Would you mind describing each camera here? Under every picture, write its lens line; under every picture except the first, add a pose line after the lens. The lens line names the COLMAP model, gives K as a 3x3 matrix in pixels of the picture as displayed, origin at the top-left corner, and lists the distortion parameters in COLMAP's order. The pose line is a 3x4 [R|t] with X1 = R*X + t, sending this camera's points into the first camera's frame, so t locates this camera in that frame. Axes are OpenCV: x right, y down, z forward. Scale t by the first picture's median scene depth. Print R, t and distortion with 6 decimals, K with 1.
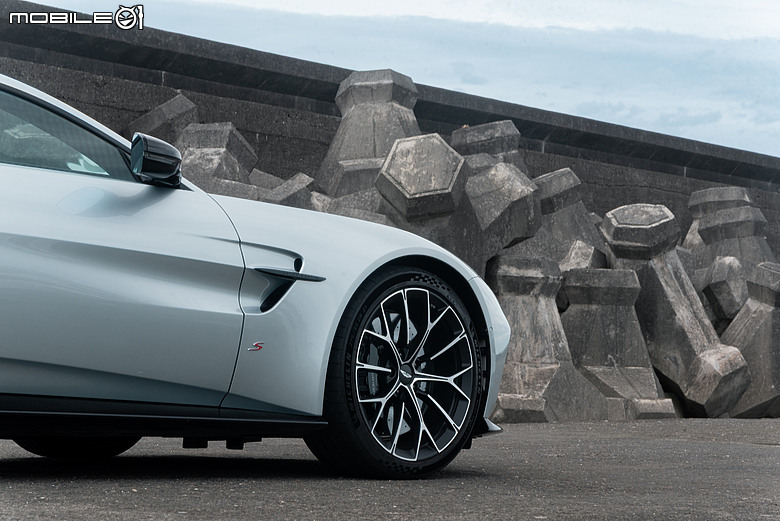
lens RADIAL K [[2322.8, 0, 389.9], [0, 2322.8, 259.2], [0, 0, 1]] dist [-0.039831, 0.000000]
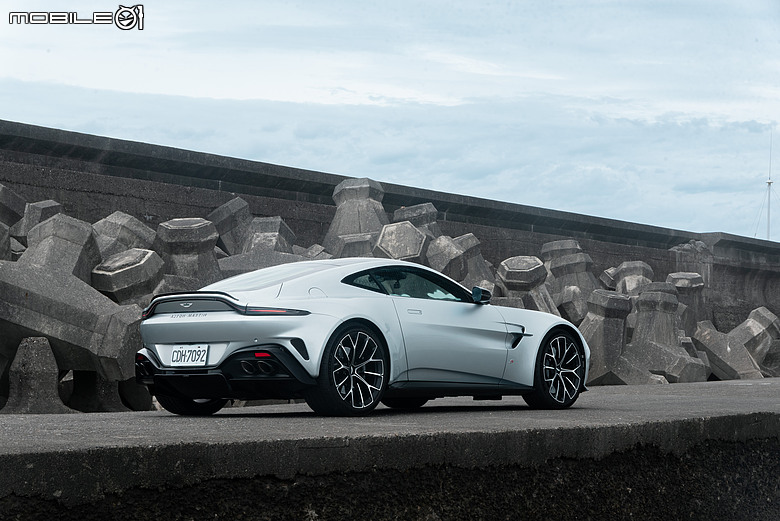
lens RADIAL K [[1766.1, 0, 412.0], [0, 1766.1, 280.8], [0, 0, 1]] dist [0.008823, 0.000000]
pose [[0.995940, -0.029591, 0.085020, -0.086217], [0.029303, 0.999560, 0.004635, -0.017261], [-0.085119, -0.002124, 0.996369, -0.258670]]
